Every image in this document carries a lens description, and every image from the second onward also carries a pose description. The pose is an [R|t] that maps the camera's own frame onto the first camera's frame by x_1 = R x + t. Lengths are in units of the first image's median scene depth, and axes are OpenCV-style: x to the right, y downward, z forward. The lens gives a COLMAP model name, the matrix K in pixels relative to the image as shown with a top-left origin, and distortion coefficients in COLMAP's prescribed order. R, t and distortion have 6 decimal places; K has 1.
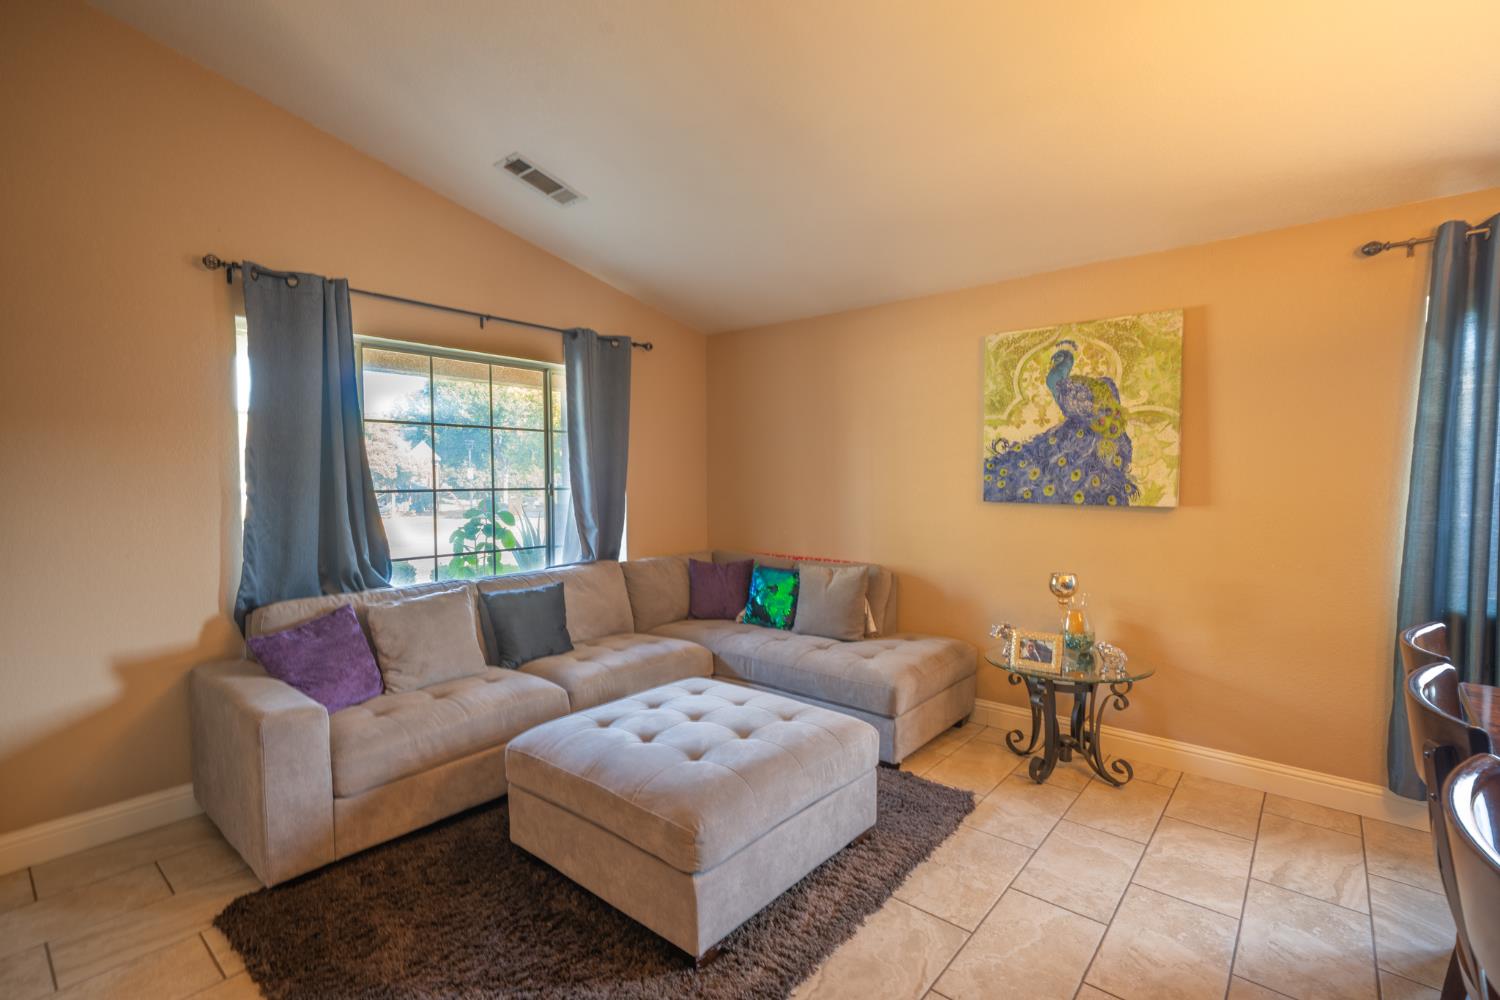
lens RADIAL K [[682.7, 0, 746.1], [0, 682.7, 502.6], [0, 0, 1]] dist [0.016212, 0.000227]
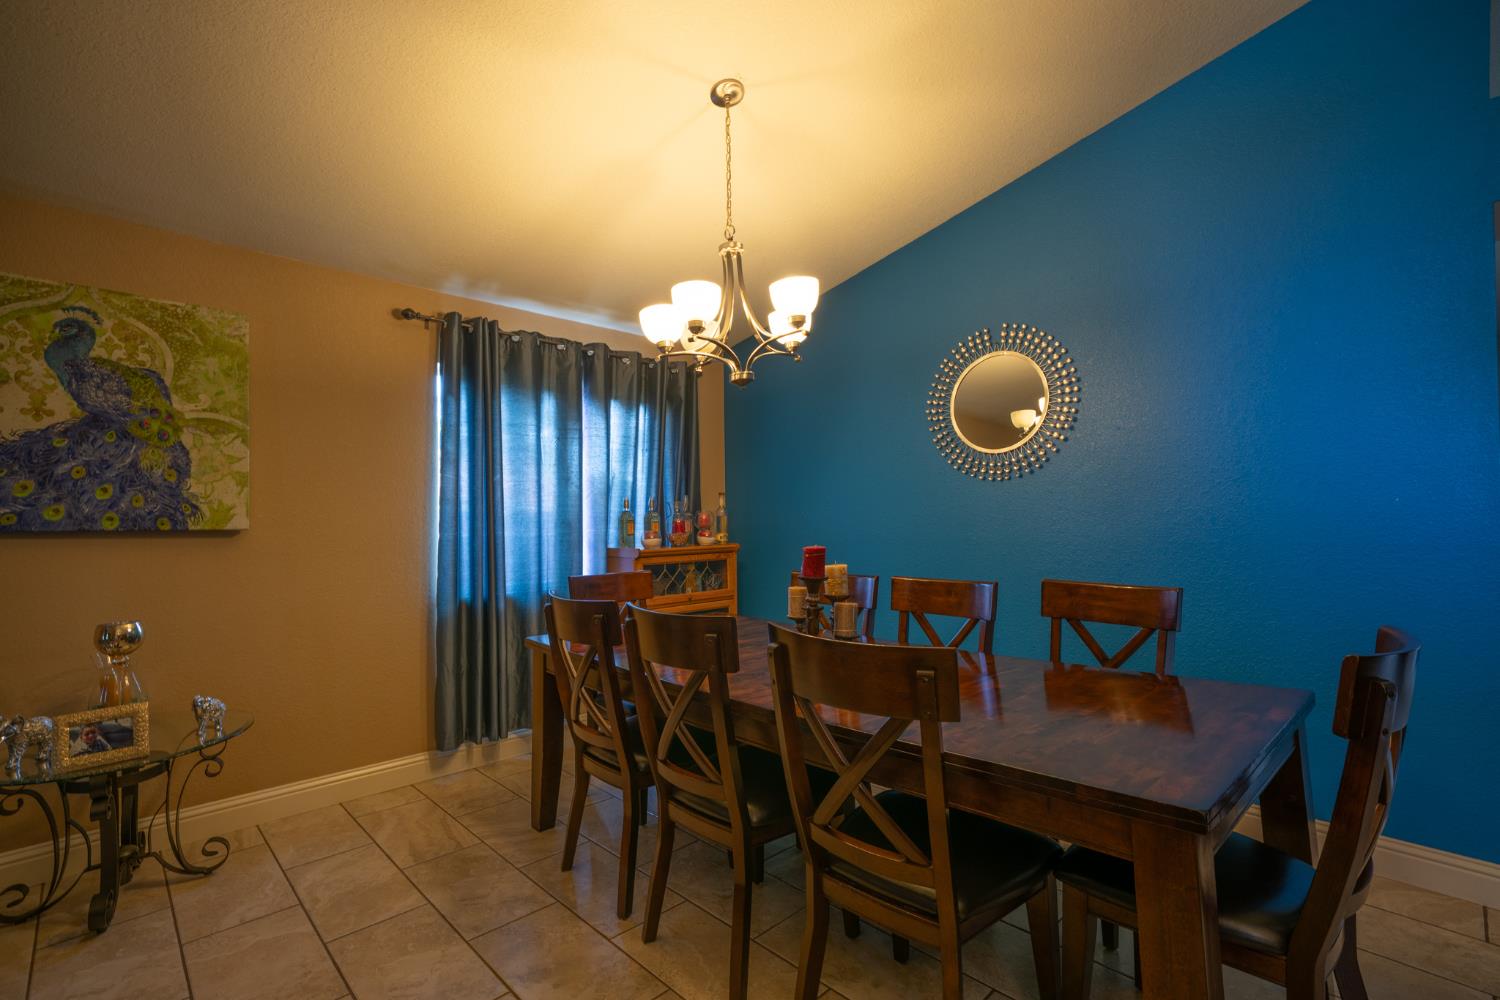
lens RADIAL K [[682.7, 0, 746.1], [0, 682.7, 501.4], [0, 0, 1]] dist [0.016212, 0.000227]
pose [[0.105381, 0.027908, 0.994040, -0.195484], [0.046943, 0.998352, -0.033005, 0.028706], [-0.993323, 0.050142, 0.103898, 0.240871]]
